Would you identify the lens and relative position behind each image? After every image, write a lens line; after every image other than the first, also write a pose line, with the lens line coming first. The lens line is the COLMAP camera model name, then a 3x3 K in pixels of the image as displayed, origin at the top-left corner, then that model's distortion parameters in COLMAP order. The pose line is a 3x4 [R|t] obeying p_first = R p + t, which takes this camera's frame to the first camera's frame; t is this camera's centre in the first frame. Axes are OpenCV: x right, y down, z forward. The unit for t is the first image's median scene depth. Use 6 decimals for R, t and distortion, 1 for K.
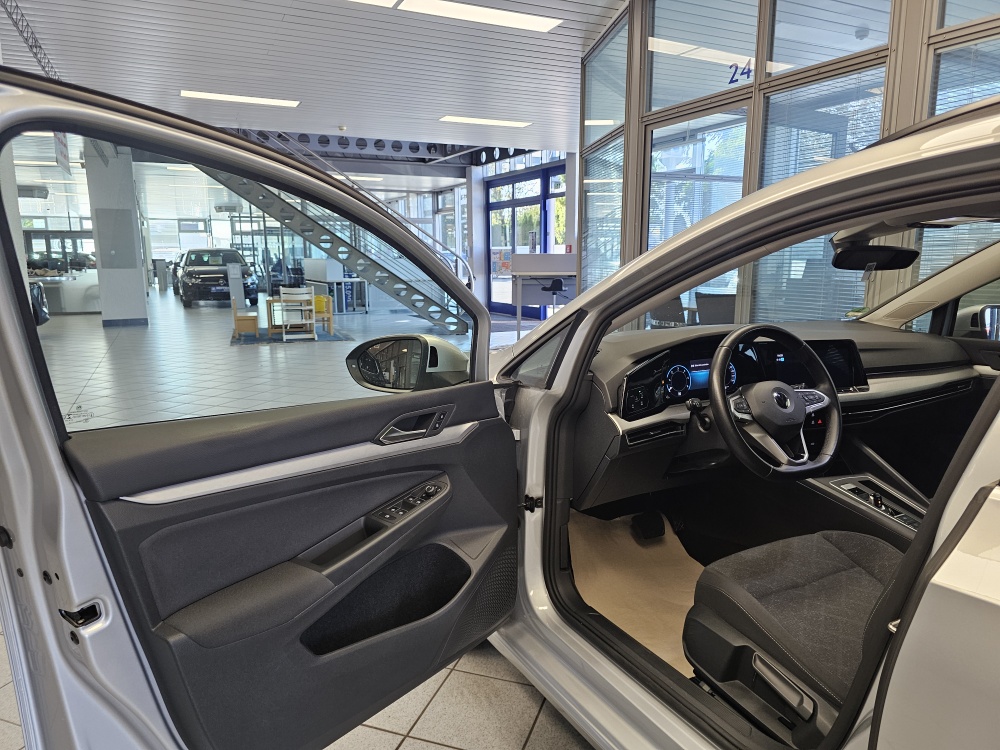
lens RADIAL K [[678.2, 0, 497.1], [0, 678.2, 383.3], [0, 0, 1]] dist [0.055586, -0.057781]
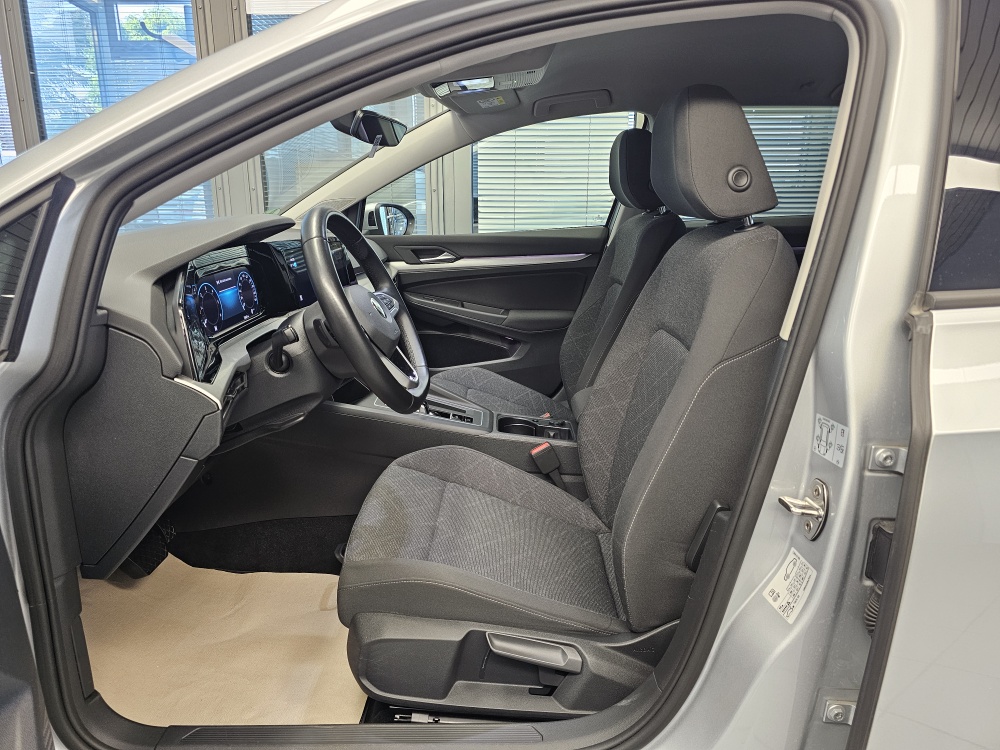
lens RADIAL K [[678.2, 0, 506.7], [0, 678.2, 371.9], [0, 0, 1]] dist [0.055586, -0.057781]
pose [[0.485814, -0.221440, 0.845546, -0.158721], [0.163821, 0.973301, 0.160774, -0.003084], [-0.858573, 0.060412, 0.509120, 0.501061]]
